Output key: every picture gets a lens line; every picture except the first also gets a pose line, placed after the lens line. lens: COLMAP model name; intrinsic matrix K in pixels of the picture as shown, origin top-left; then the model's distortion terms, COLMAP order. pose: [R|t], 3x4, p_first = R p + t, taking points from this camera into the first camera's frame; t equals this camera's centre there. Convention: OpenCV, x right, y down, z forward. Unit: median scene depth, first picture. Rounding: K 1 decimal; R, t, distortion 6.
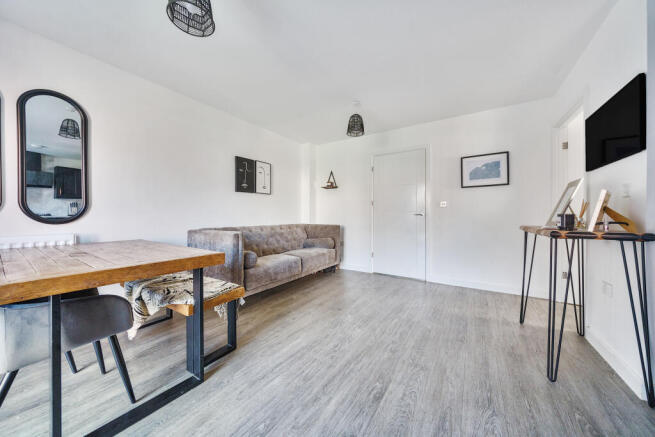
lens RADIAL K [[226.6, 0, 325.9], [0, 226.6, 214.6], [0, 0, 1]] dist [-0.000093, -0.000043]
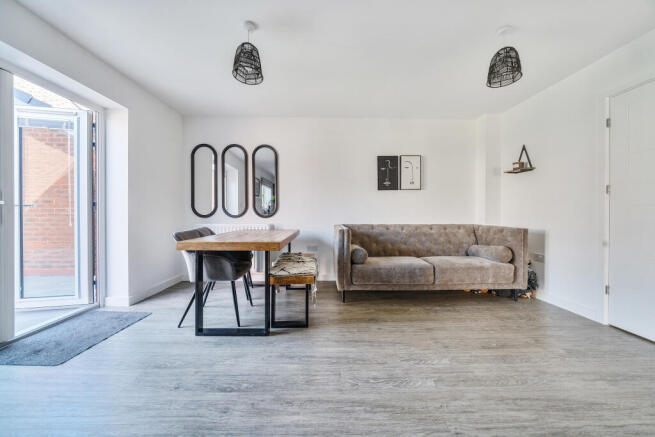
lens RADIAL K [[221.3, 0, 321.6], [0, 221.3, 214.0], [0, 0, 1]] dist [-0.001387, -0.000072]
pose [[0.562084, 0.003164, -0.827074, 0.322897], [0.002345, 0.999983, 0.005420, 0.001541], [0.827077, -0.004986, 0.562067, 0.232811]]
